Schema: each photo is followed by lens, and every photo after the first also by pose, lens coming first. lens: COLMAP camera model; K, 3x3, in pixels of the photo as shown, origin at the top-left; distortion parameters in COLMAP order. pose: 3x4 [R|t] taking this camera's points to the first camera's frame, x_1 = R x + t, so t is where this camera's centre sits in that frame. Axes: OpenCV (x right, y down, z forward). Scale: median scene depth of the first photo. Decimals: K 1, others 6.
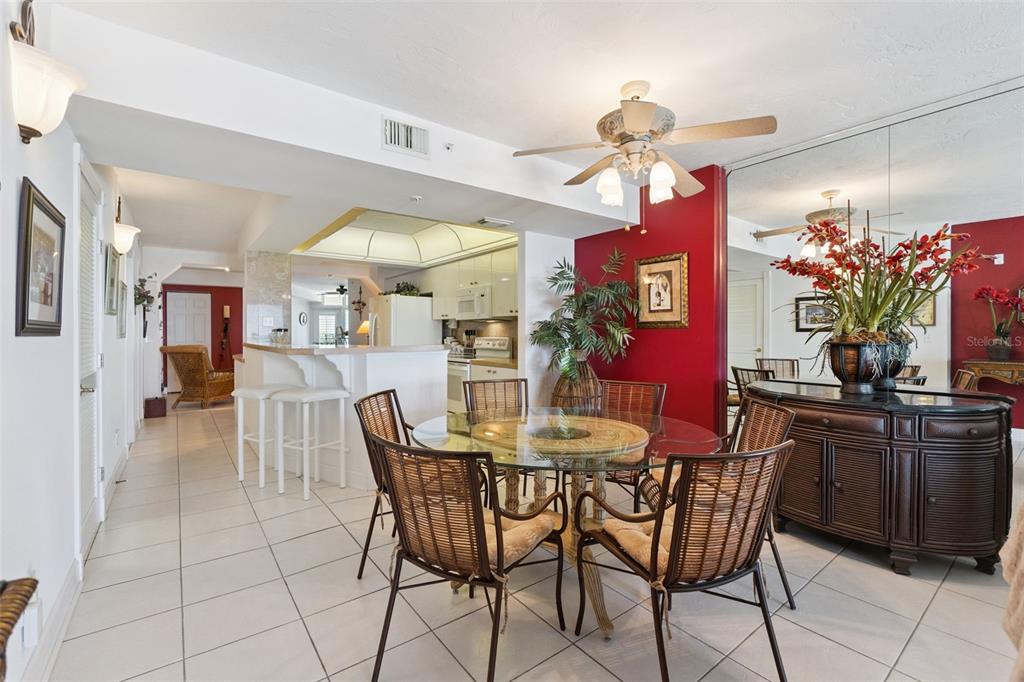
lens RADIAL K [[438.1, 0, 512.3], [0, 438.1, 335.7], [0, 0, 1]] dist [0.001900, 0.000234]
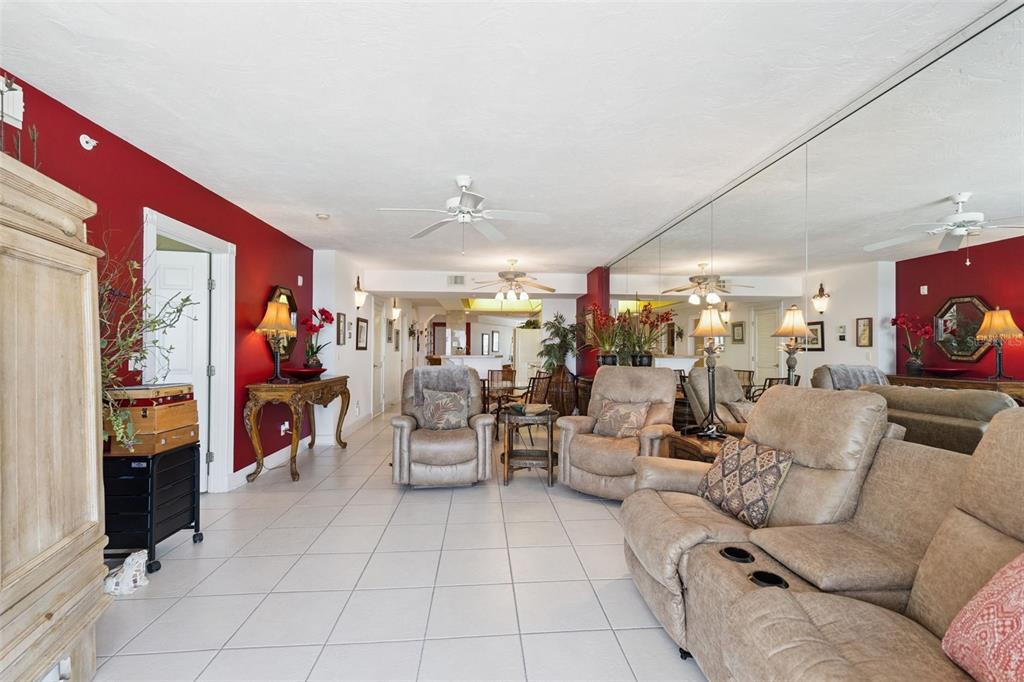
lens RADIAL K [[429.0, 0, 517.7], [0, 429.0, 346.2], [0, 0, 1]] dist [0.000642, -0.000323]
pose [[0.842093, -0.001073, -0.539332, 0.642087], [-0.009158, 0.999825, -0.016288, 0.004599], [0.539255, 0.018656, 0.841936, -0.443671]]
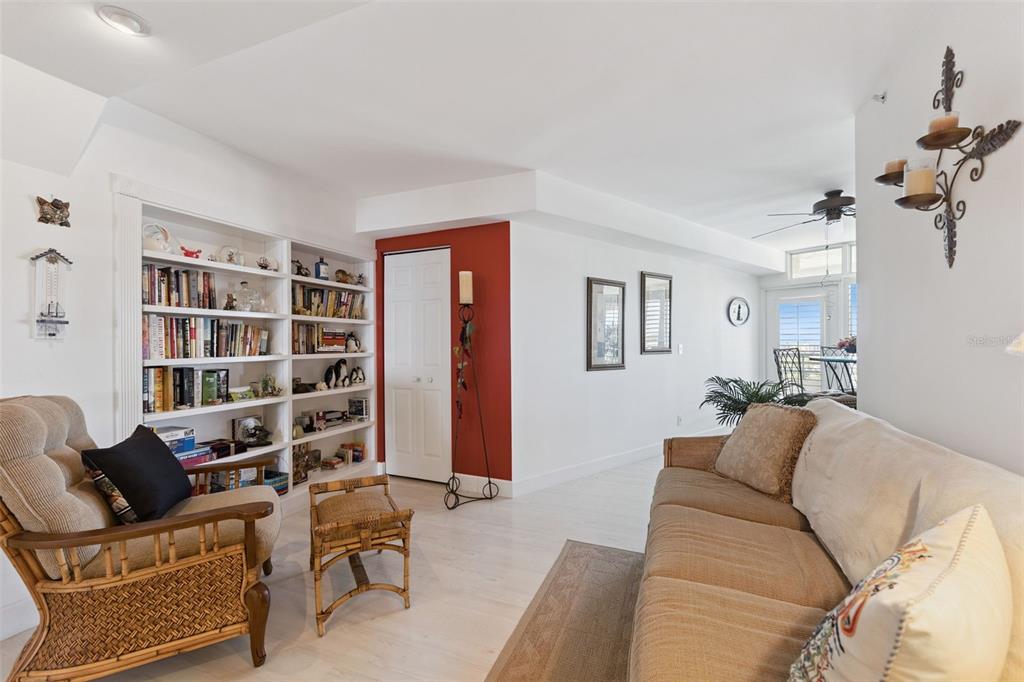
lens RADIAL K [[429.0, 0, 517.7], [0, 429.0, 346.2], [0, 0, 1]] dist [0.000642, -0.000323]
pose [[0.512560, 0.004471, -0.858640, -0.465480], [-0.002966, 0.999990, 0.003437, -0.009451], [0.858646, 0.000785, 0.512568, 1.252852]]
